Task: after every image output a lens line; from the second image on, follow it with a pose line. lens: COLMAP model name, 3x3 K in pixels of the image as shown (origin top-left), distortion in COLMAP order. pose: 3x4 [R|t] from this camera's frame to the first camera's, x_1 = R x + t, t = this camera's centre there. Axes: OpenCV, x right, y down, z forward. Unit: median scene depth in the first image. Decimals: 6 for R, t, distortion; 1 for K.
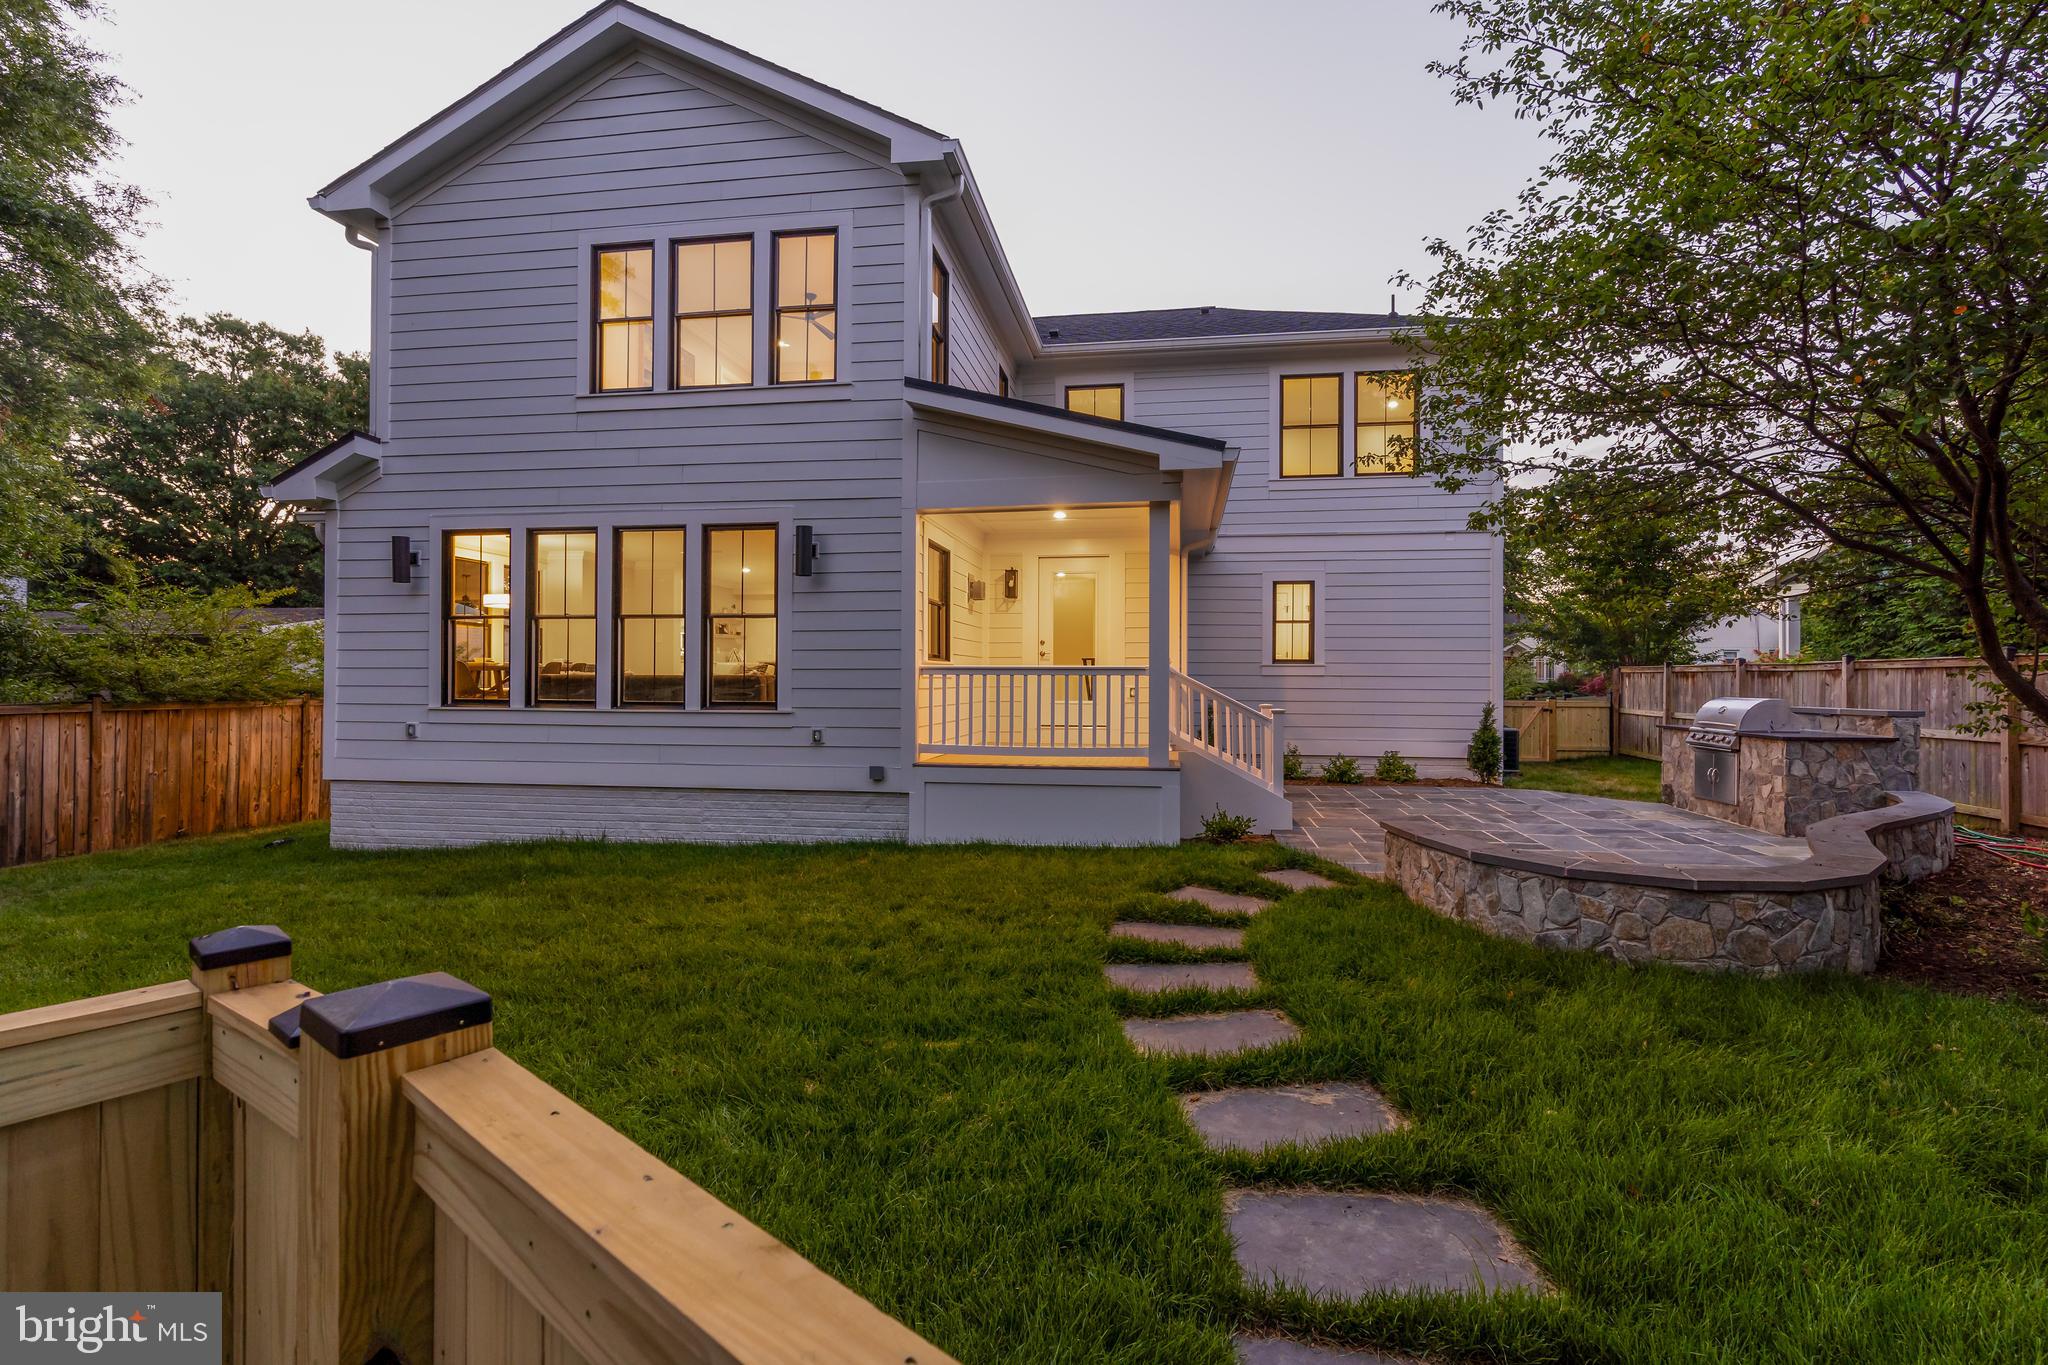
lens RADIAL K [[943.3, 0, 1020.2], [0, 943.3, 676.1], [0, 0, 1]] dist [-0.005456, -0.000010]
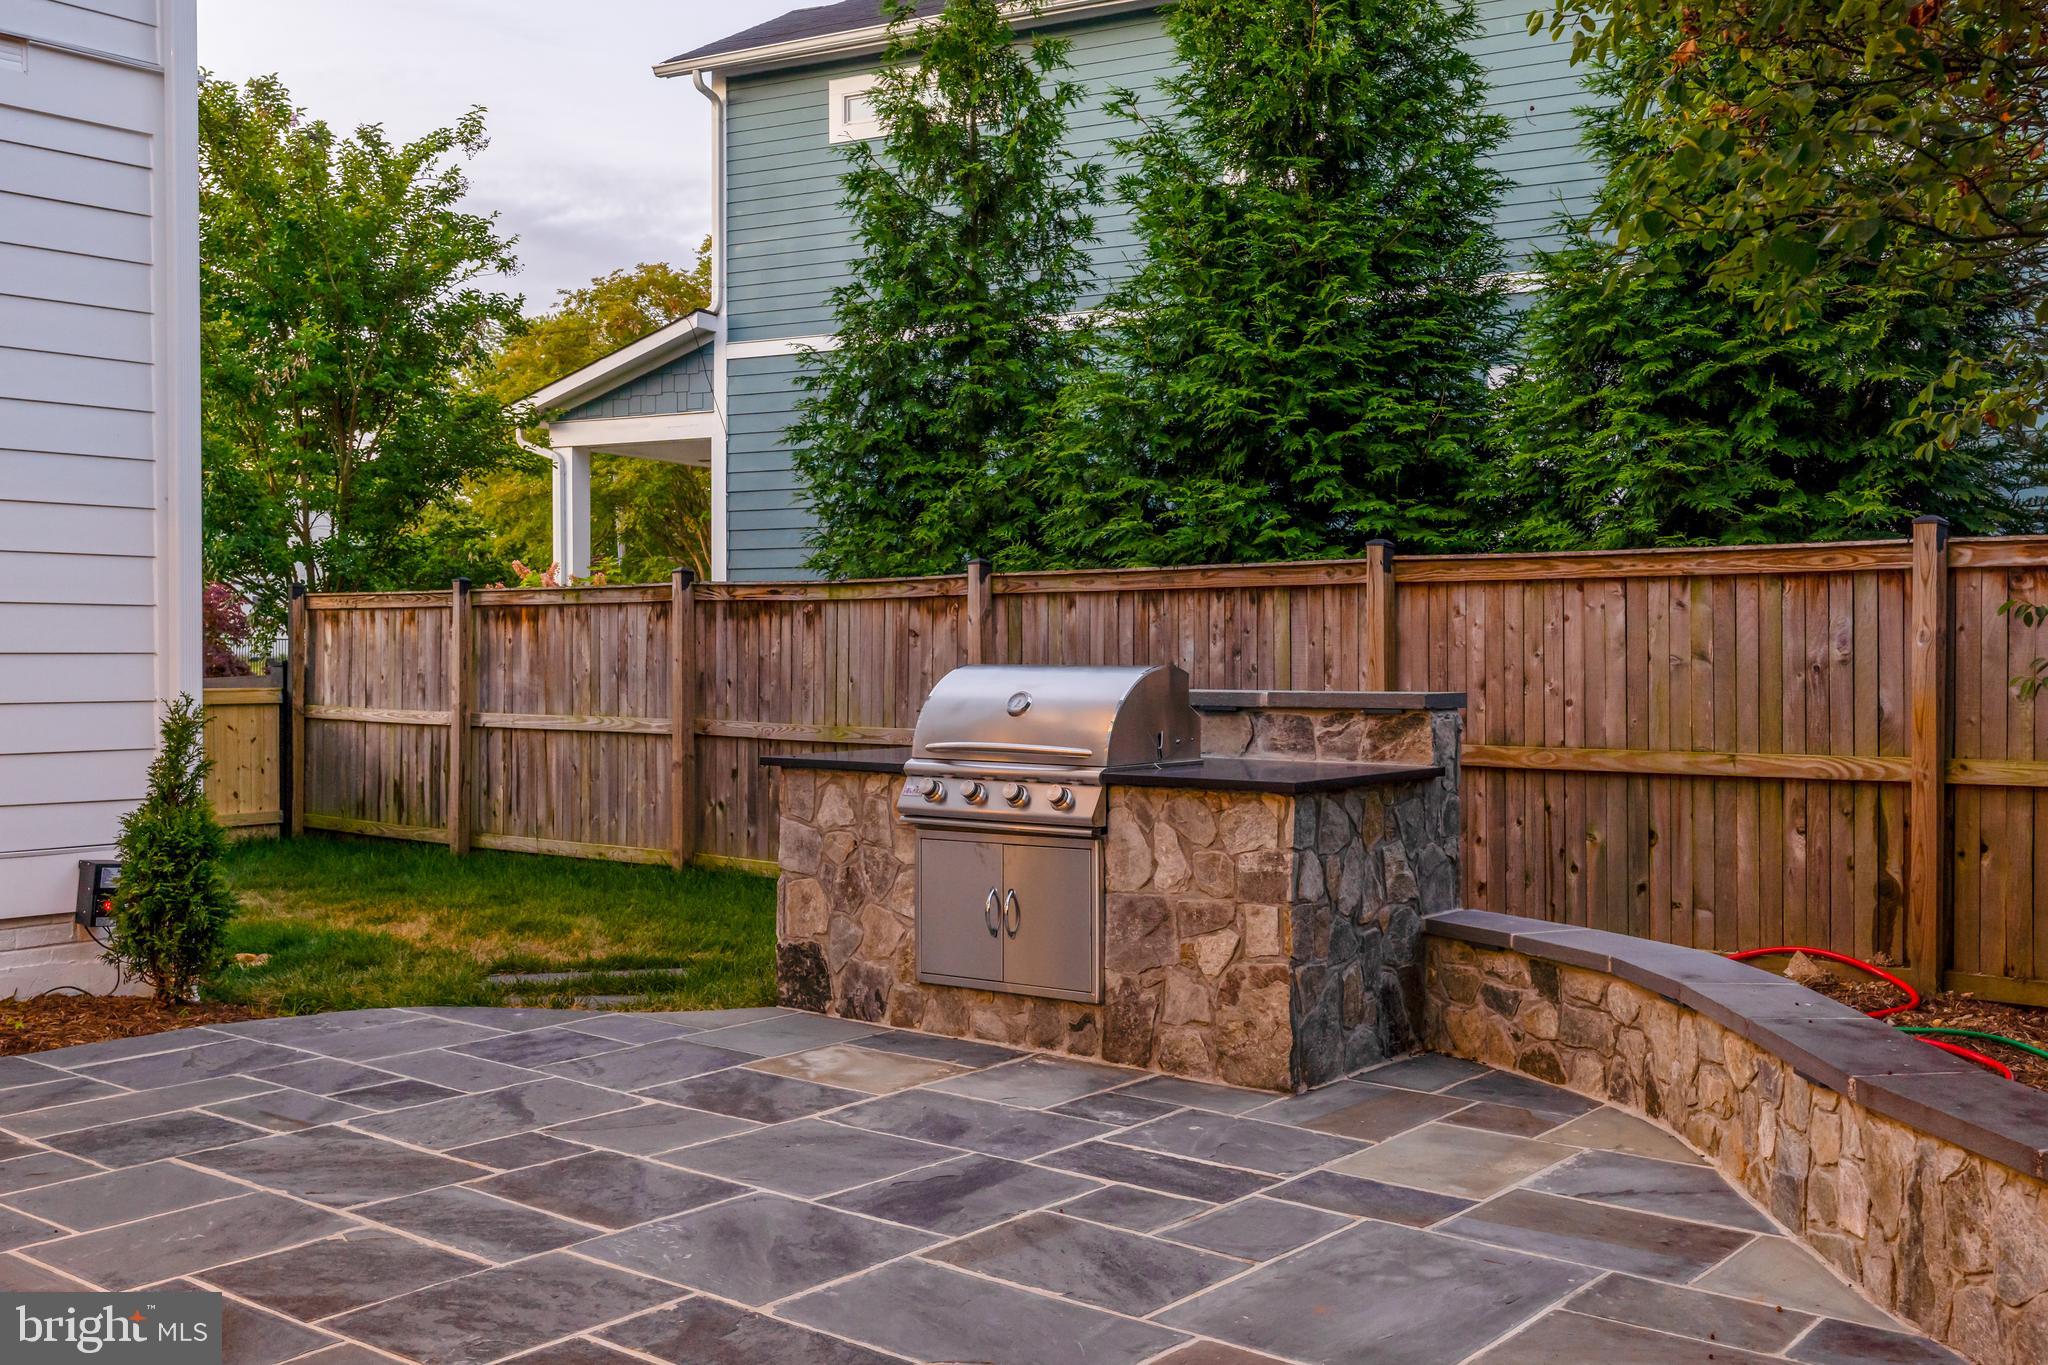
lens RADIAL K [[2058.8, 0, 1027.3], [0, 2058.8, 671.7], [0, 0, 1]] dist [0.005284, 0.000000]
pose [[0.503404, -0.013824, 0.863941, 0.138324], [-0.000624, 0.999866, 0.016362, 0.013212], [-0.864051, -0.008776, 0.503328, 0.615598]]
